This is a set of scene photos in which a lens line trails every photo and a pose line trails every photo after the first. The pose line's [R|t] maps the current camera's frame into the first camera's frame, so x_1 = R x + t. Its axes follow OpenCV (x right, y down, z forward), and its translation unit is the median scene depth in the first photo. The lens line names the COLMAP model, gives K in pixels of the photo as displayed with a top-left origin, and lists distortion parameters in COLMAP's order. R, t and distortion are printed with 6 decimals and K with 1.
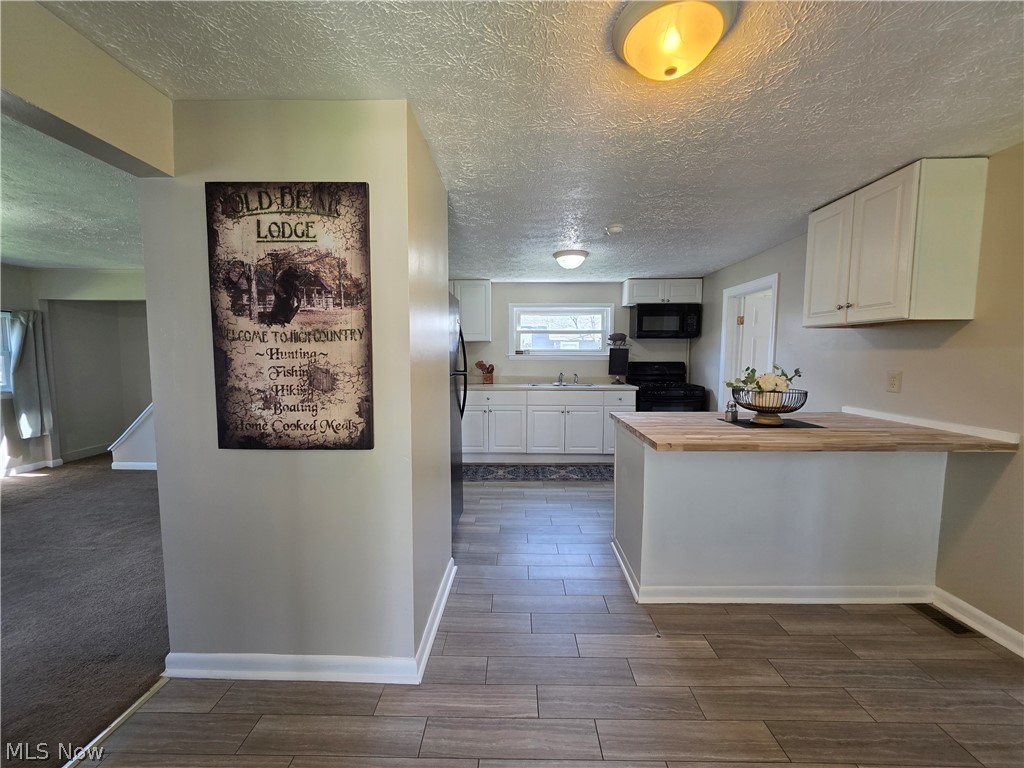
lens RADIAL K [[410.2, 0, 507.7], [0, 410.2, 379.3], [0, 0, 1]] dist [0.002349, -0.000333]
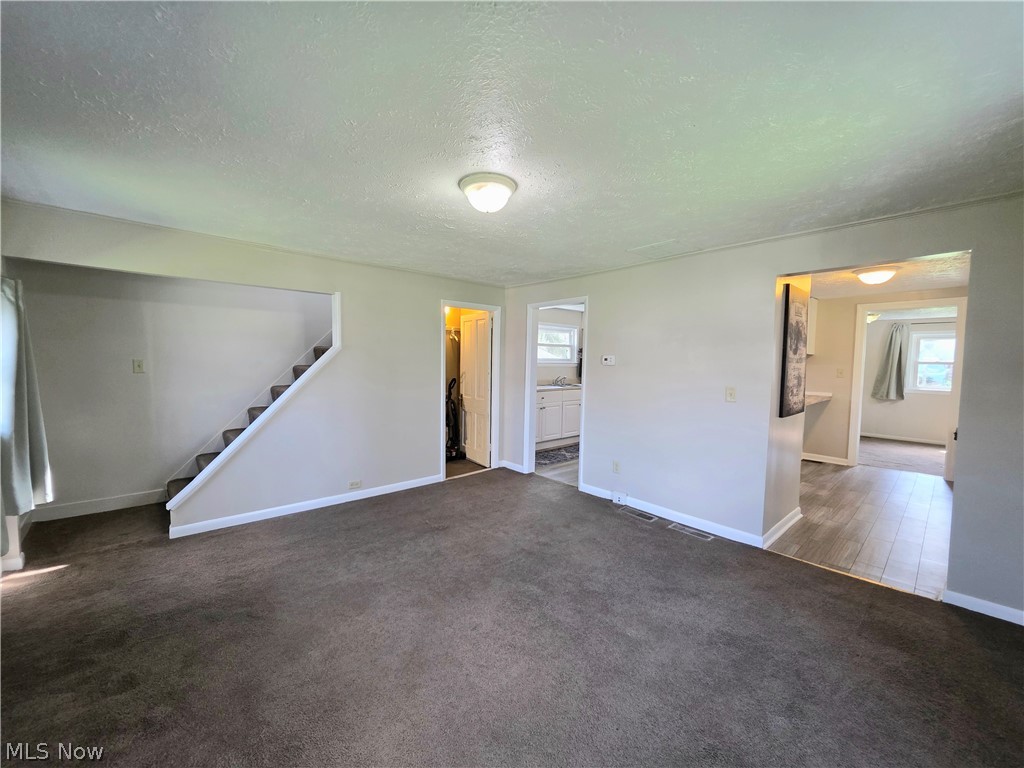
lens RADIAL K [[410.2, 0, 512.6], [0, 410.2, 383.0], [0, 0, 1]] dist [0.002349, -0.000333]
pose [[0.721630, -0.028361, 0.691698, -1.006256], [0.026383, 0.999561, 0.013459, -0.018768], [-0.691776, 0.008536, 0.722062, 0.165049]]
